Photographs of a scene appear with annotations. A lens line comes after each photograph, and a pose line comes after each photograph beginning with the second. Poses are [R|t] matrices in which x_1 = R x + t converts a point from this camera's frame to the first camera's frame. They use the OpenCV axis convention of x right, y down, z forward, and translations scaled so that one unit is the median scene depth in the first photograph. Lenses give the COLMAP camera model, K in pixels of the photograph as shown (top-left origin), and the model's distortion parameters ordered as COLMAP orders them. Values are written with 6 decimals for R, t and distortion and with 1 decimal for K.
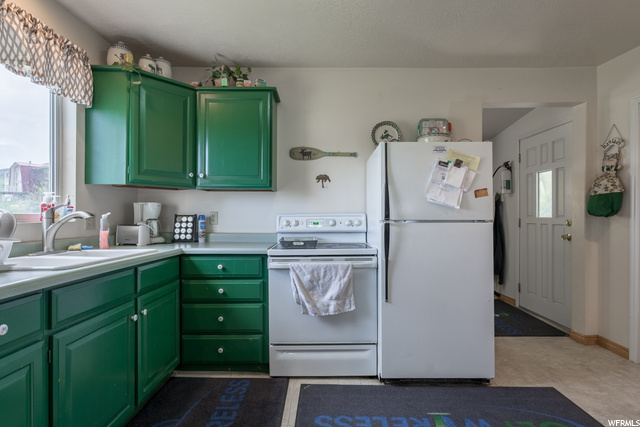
lens RADIAL K [[350.3, 0, 319.5], [0, 350.3, 215.0], [0, 0, 1]] dist [-0.007658, 0.003454]
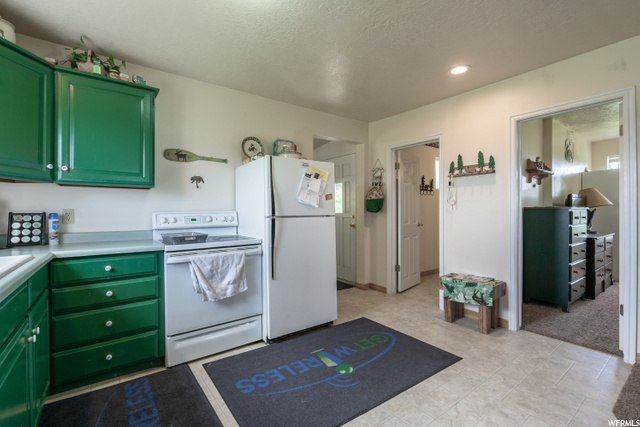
lens RADIAL K [[290.4, 0, 319.2], [0, 290.4, 211.3], [0, 0, 1]] dist [-0.001130, 0.000783]
pose [[0.799228, -0.003608, 0.601017, -0.294910], [0.005186, 0.999986, -0.000893, -0.000857], [-0.601006, 0.003831, 0.799236, 0.036370]]
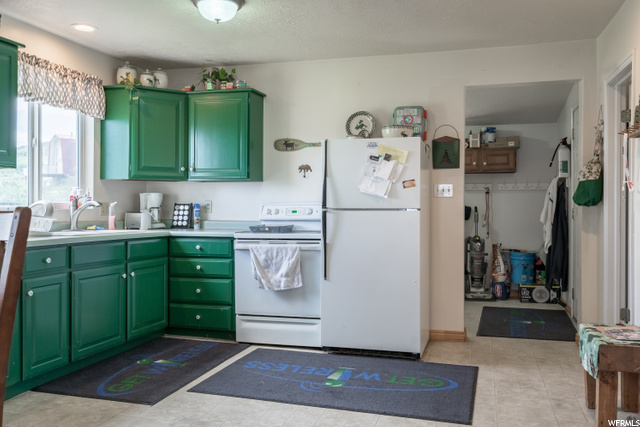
lens RADIAL K [[570.5, 0, 326.7], [0, 570.5, 202.7], [0, 0, 1]] dist [0.001066, -0.003679]
pose [[0.963119, 0.000039, -0.269075, 0.655226], [-0.000961, 0.999994, -0.003295, 0.002179], [0.269073, 0.003432, 0.963114, -0.748549]]
